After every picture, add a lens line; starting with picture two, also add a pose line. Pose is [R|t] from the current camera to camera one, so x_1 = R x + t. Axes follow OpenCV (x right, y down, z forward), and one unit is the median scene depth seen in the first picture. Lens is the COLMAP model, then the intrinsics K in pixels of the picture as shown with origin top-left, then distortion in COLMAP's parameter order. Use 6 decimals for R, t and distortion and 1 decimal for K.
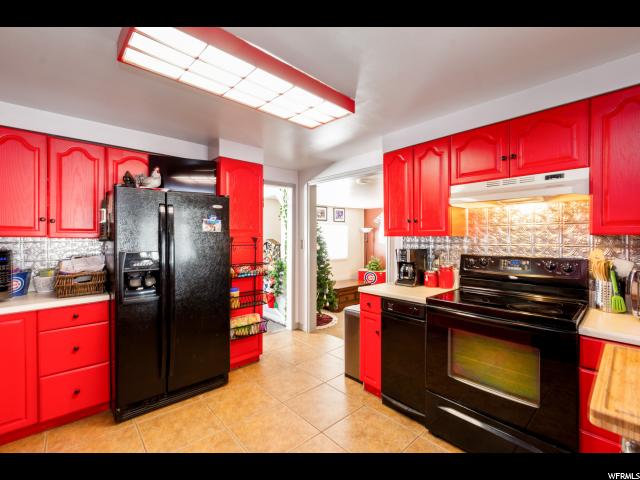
lens RADIAL K [[284.3, 0, 318.8], [0, 284.3, 234.2], [0, 0, 1]] dist [-0.001340, -0.000870]
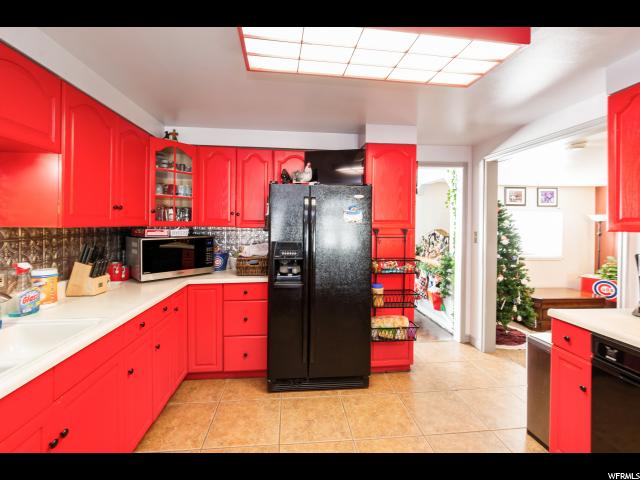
lens RADIAL K [[288.9, 0, 318.5], [0, 288.9, 221.7], [0, 0, 1]] dist [0.000180, -0.000452]
pose [[0.804341, 0.002895, -0.594161, 0.095582], [-0.001474, 0.999995, 0.002877, -0.013479], [0.594166, -0.001438, 0.804341, 0.132048]]
